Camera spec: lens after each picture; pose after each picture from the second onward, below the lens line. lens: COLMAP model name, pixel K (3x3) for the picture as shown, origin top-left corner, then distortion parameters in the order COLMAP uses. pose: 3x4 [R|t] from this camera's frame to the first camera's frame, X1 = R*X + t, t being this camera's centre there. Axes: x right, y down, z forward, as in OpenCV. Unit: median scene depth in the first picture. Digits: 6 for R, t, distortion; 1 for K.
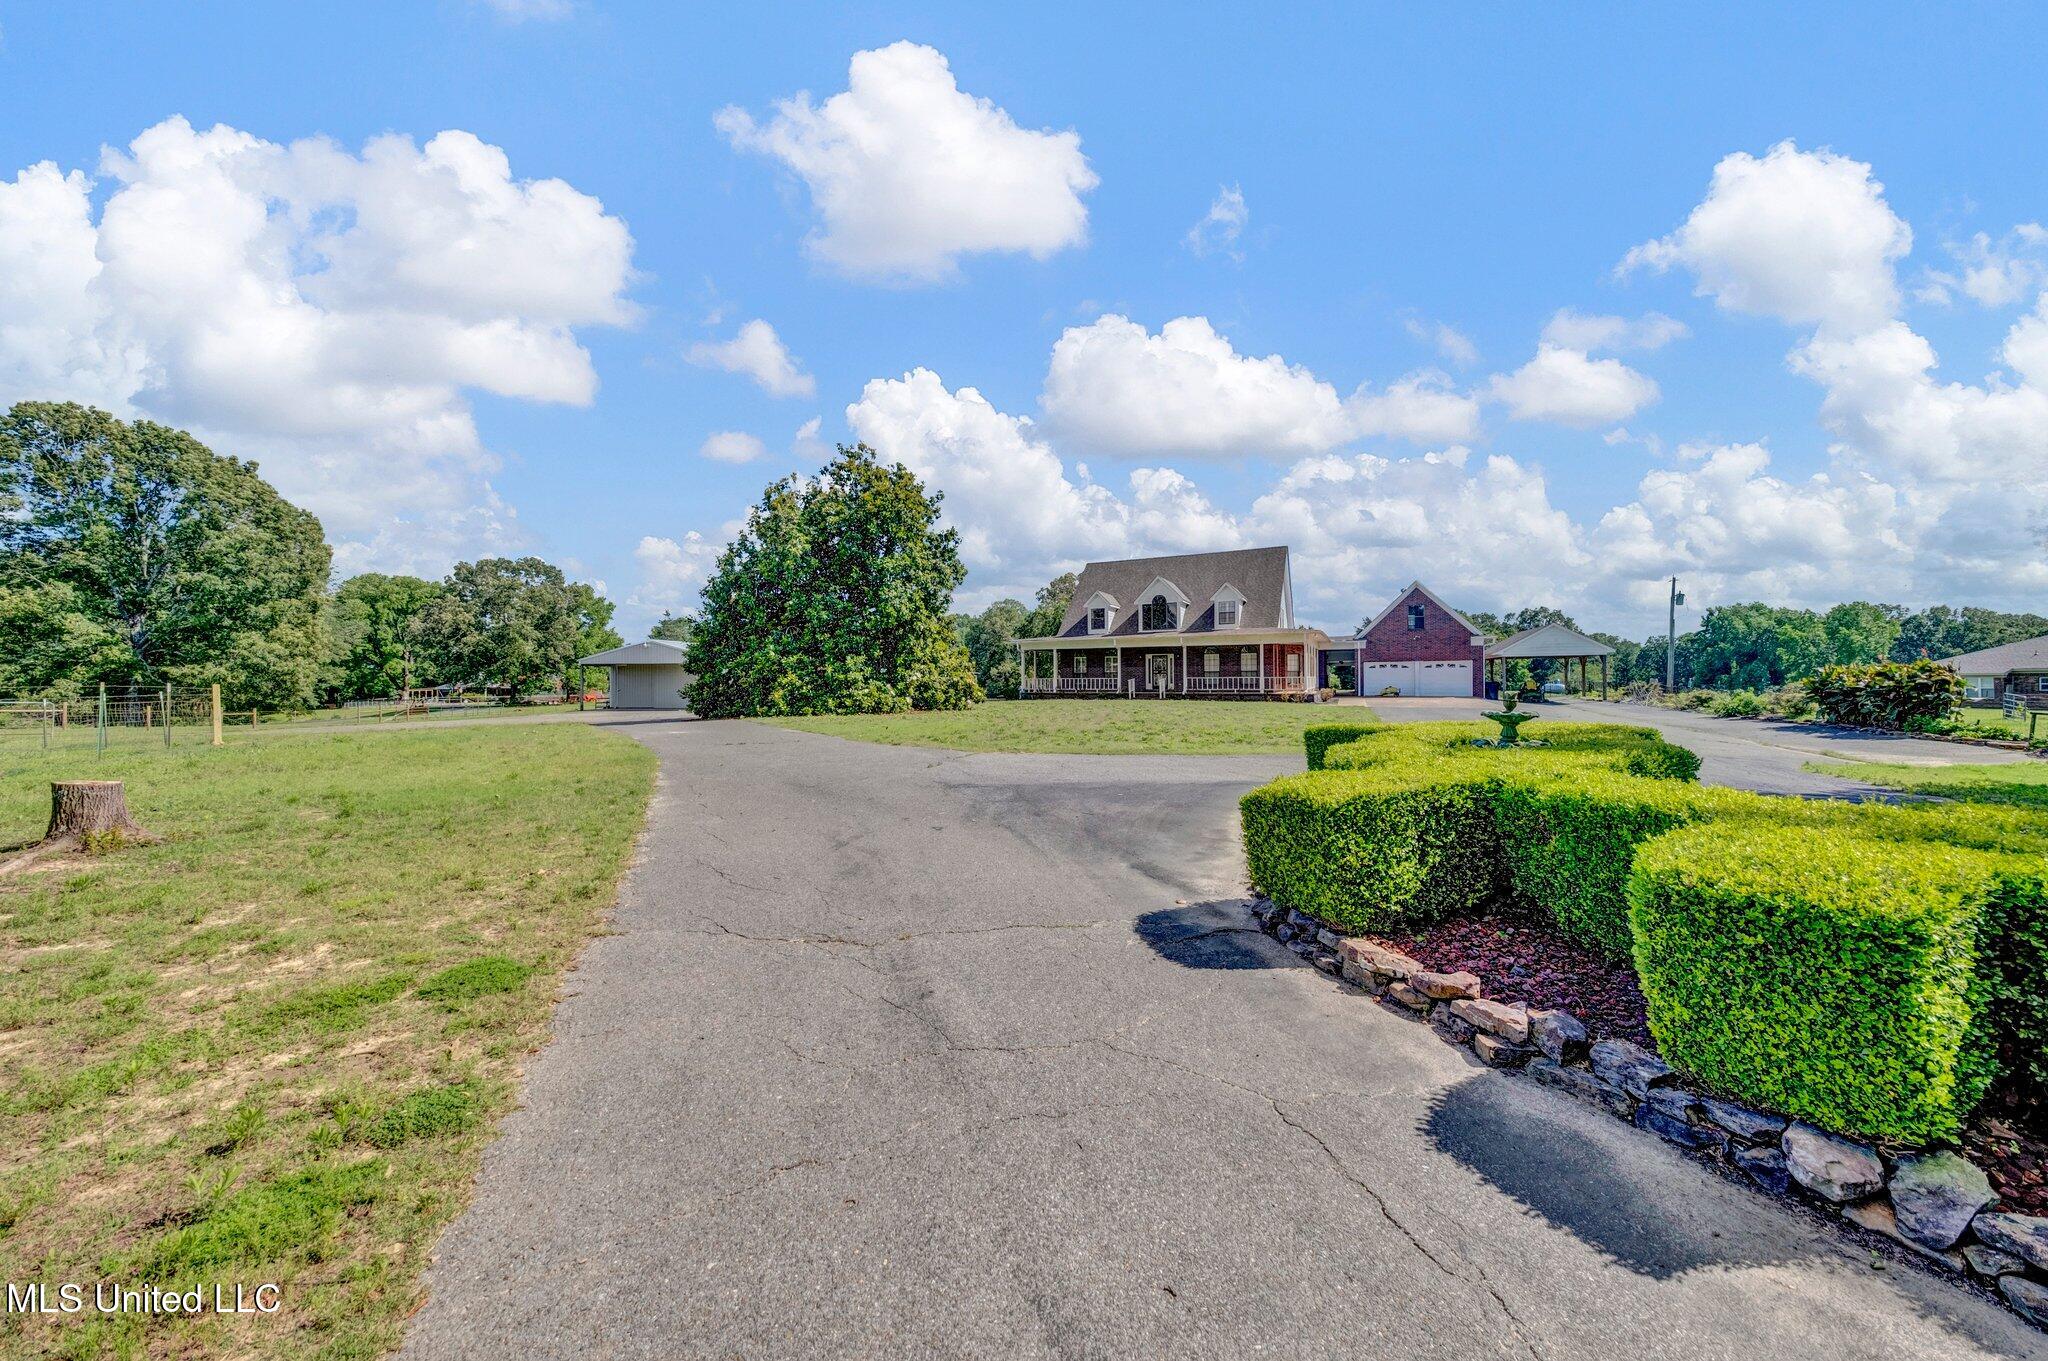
lens RADIAL K [[690.5, 0, 1024.0], [0, 690.5, 680.5], [0, 0, 1]] dist [0.037463, -0.000039]
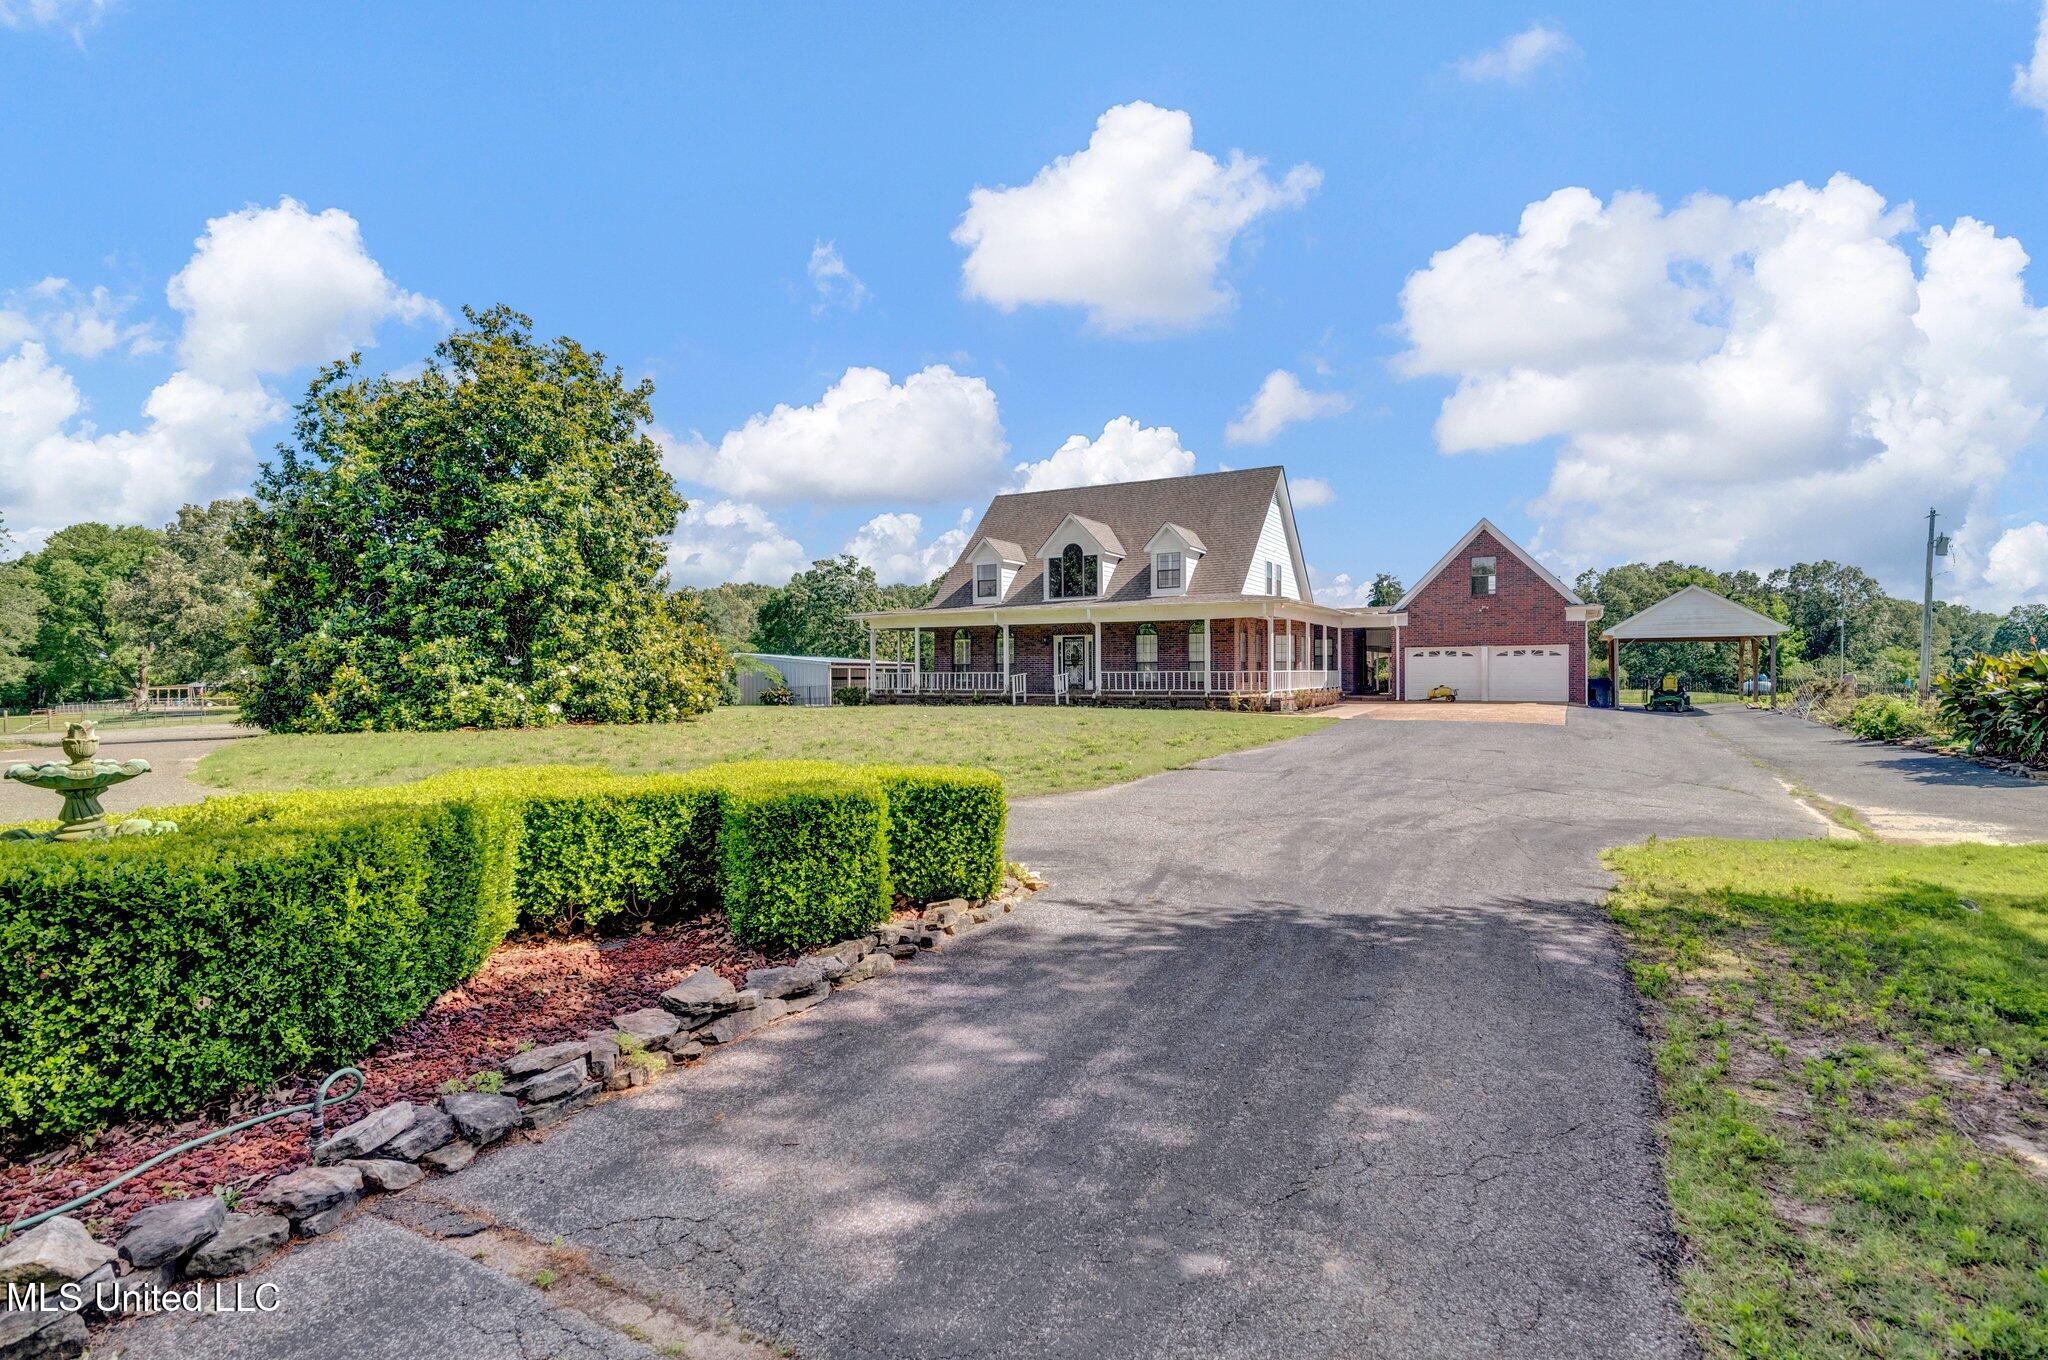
lens RADIAL K [[1022.3, 0, 1024.0], [0, 1022.3, 680.0], [0, 0, 1]] dist [0.021211, -0.000336]
pose [[0.998245, 0.000879, -0.059208, 0.239301], [-0.000542, 0.999984, 0.005702, -0.002276], [0.059212, -0.005660, 0.998229, 0.059897]]
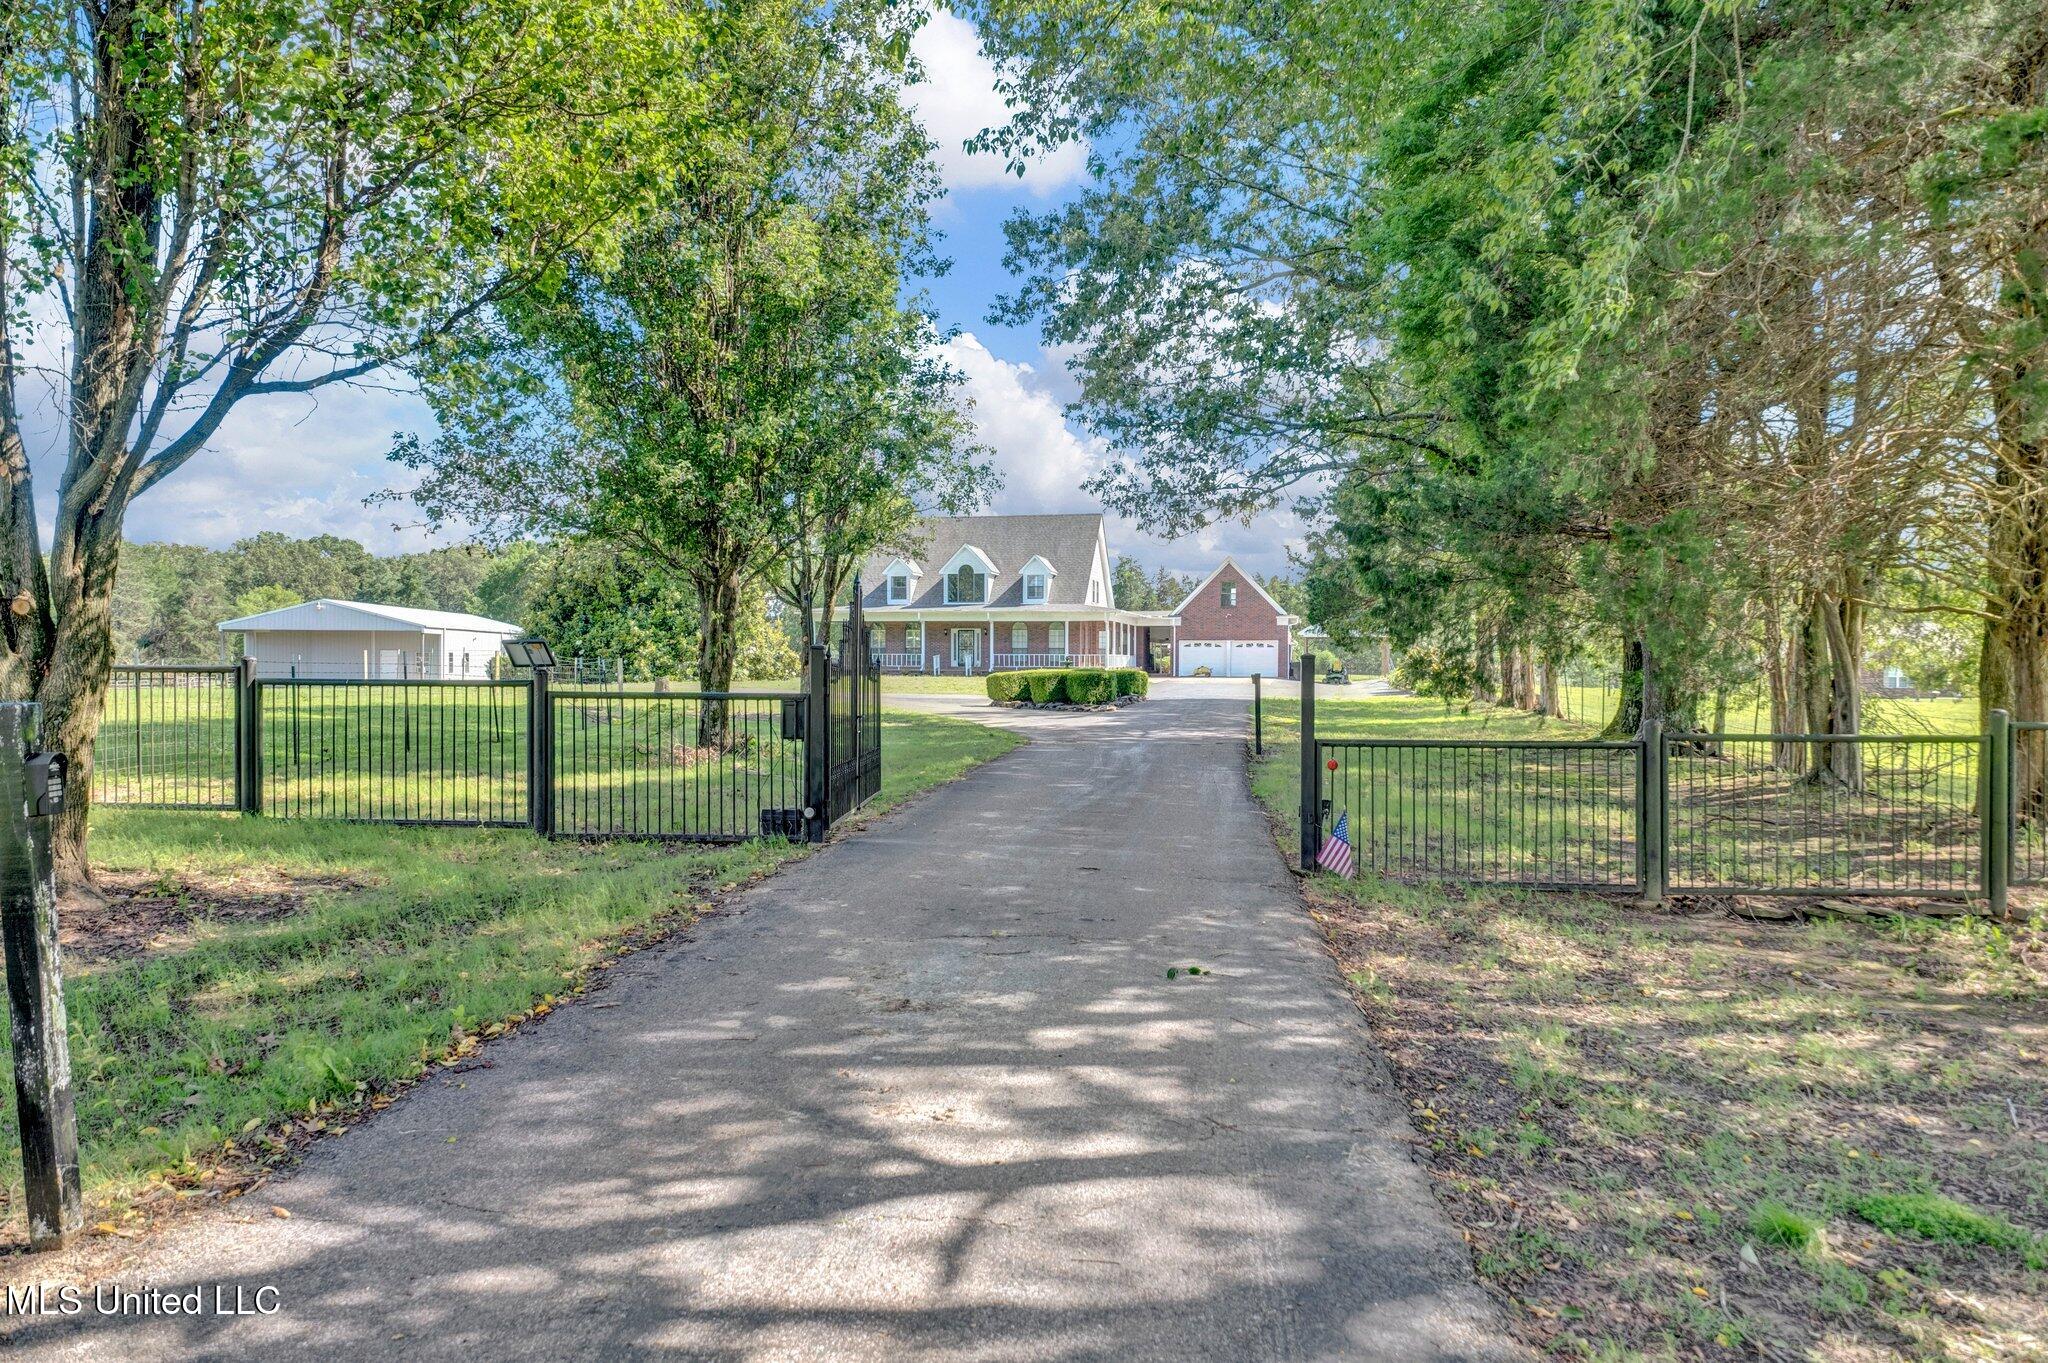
lens RADIAL K [[1502.1, 0, 1024.0], [0, 1502.1, 681.5], [0, 0, 1]] dist [0.003000, 0.000079]
pose [[0.973993, 0.007737, 0.226448, -0.208274], [-0.010388, 0.999891, 0.010518, 0.011981], [-0.226342, -0.012597, 0.973966, -1.112047]]
